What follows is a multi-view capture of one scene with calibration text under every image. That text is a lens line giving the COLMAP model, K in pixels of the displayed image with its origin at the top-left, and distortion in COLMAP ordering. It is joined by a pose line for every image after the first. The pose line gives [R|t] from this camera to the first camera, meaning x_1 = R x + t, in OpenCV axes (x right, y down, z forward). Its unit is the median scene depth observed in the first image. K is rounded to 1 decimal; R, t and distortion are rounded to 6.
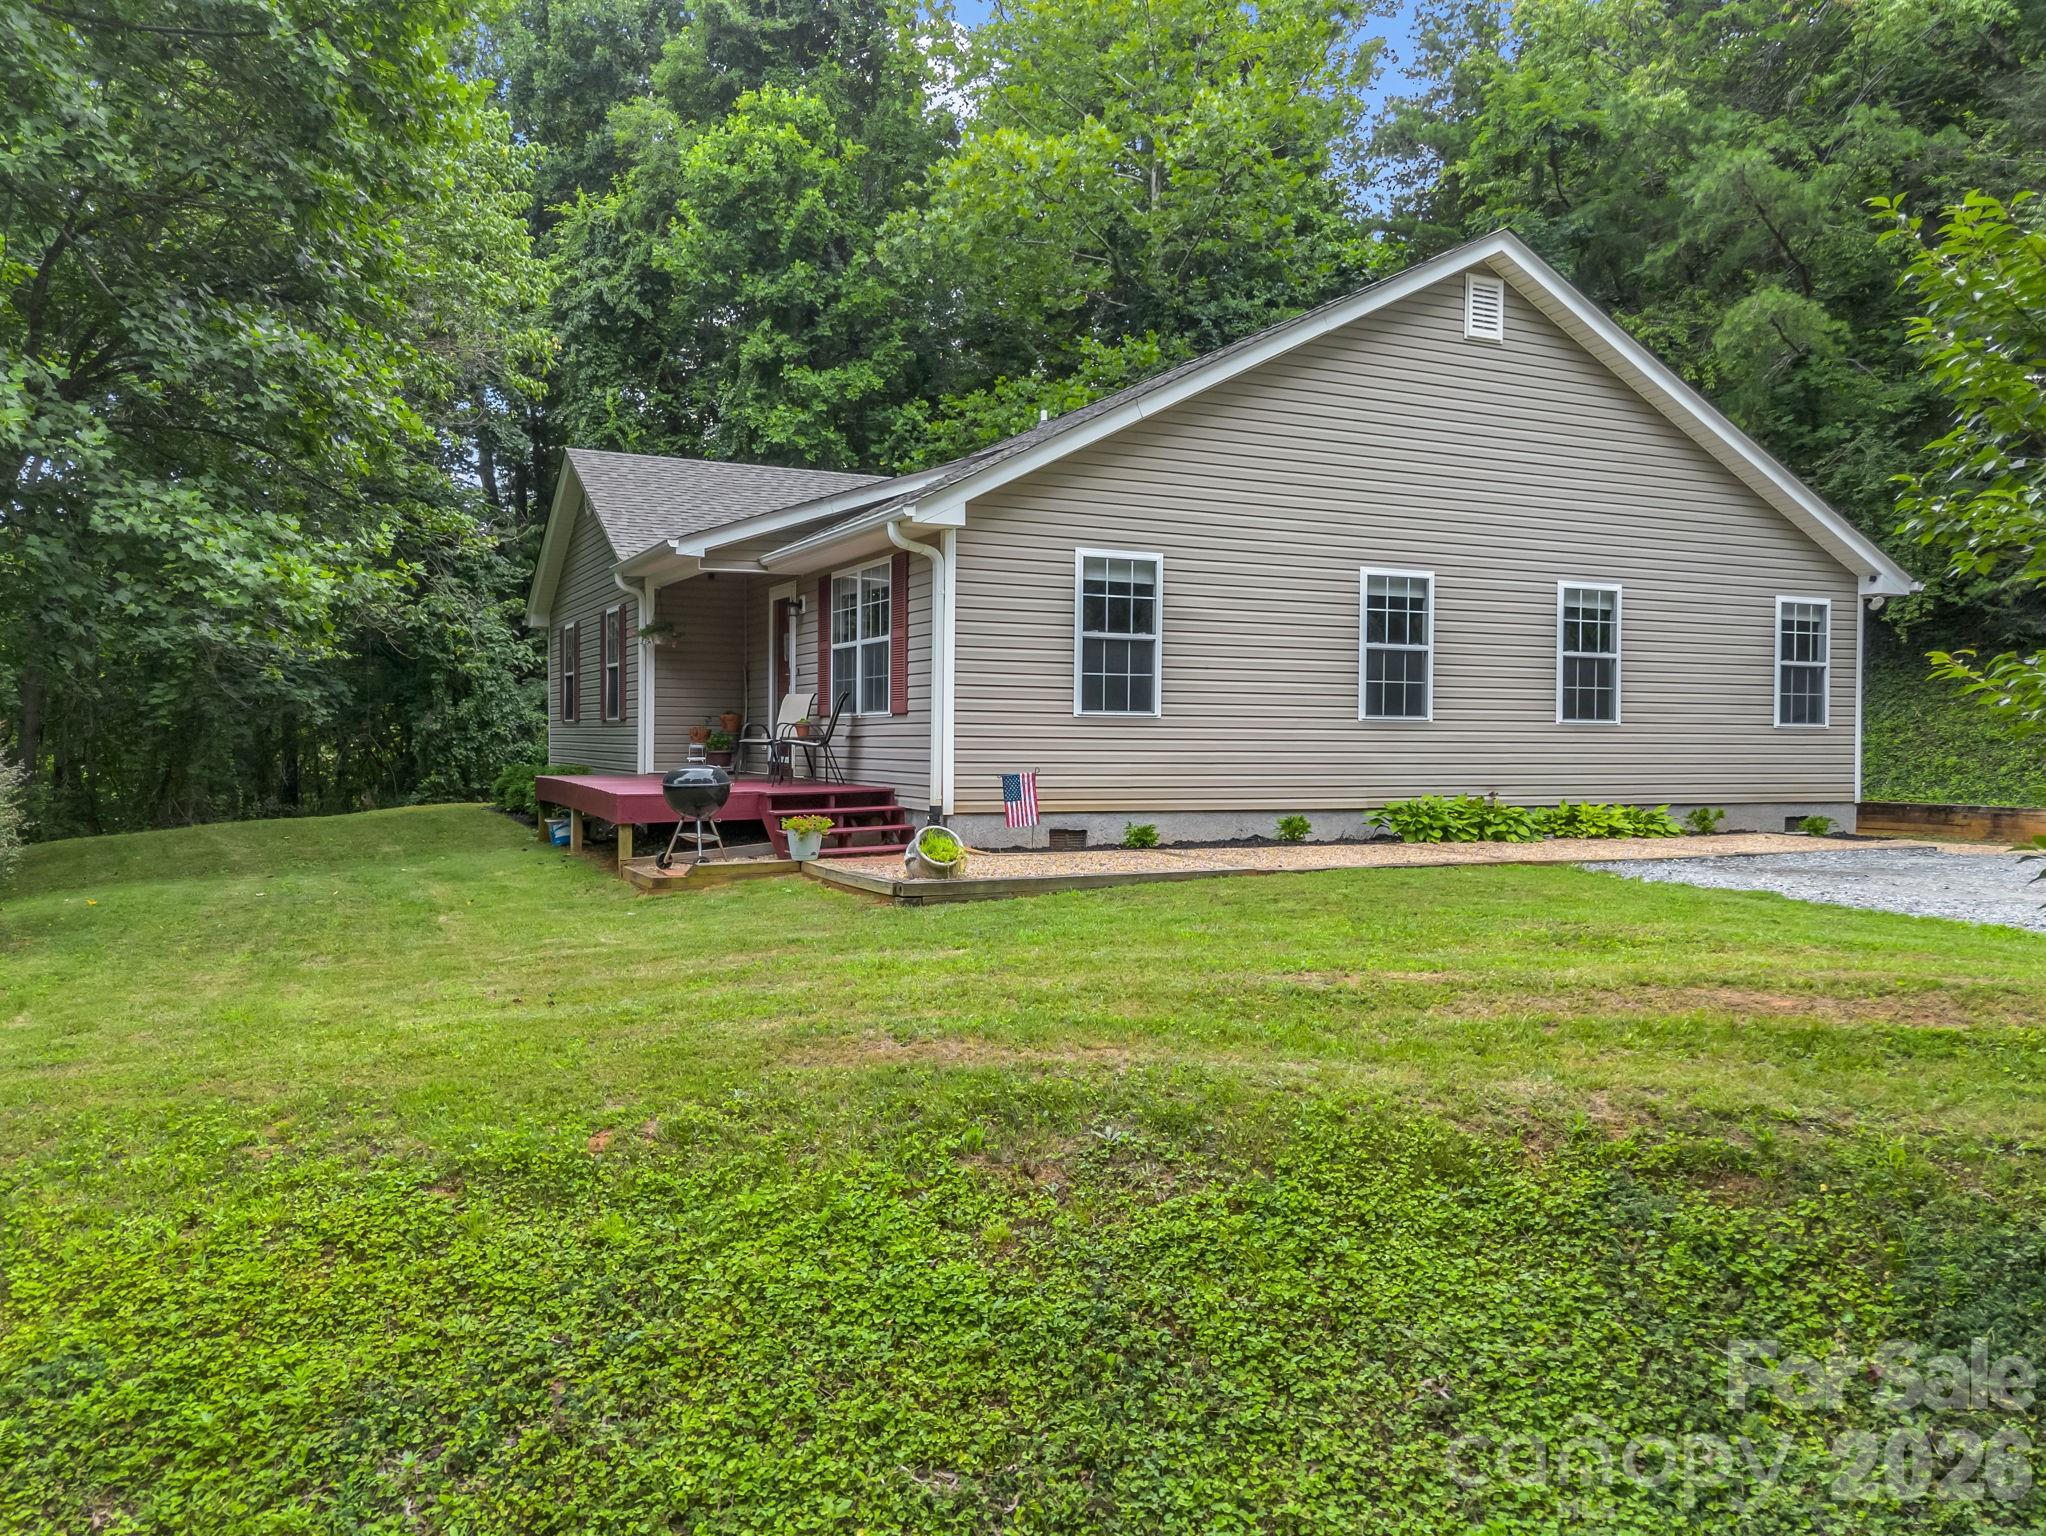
lens RADIAL K [[1490.8, 0, 1024.1], [0, 1490.8, 768.3], [0, 0, 1]] dist [0.059032, -0.052712]
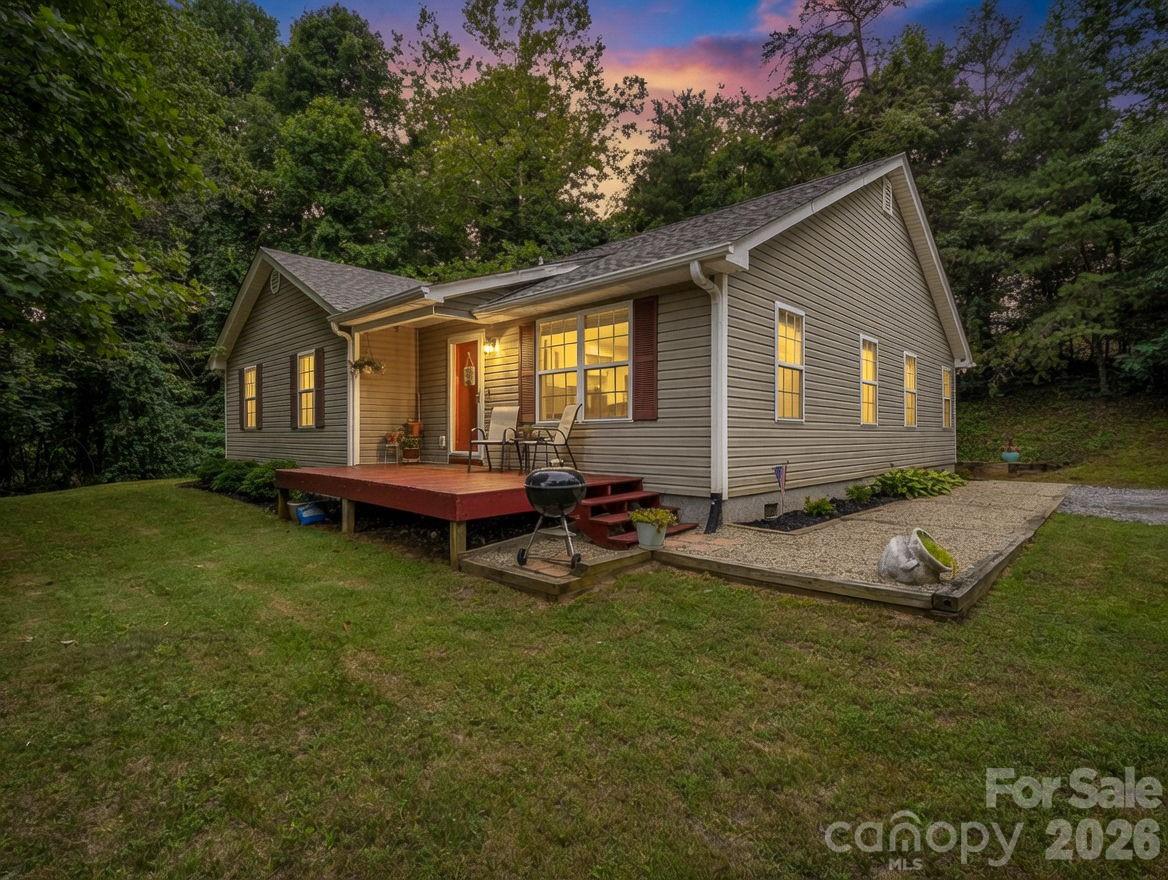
lens RADIAL K [[566.6, 0, 577.5], [0, 566.6, 438.3], [0, 0, 1]] dist [-0.017473, -0.001458]
pose [[0.936883, -0.012290, 0.349427, -0.246184], [0.016535, 0.999821, -0.009166, -0.013597], [-0.349252, 0.014366, 0.936919, 0.436273]]
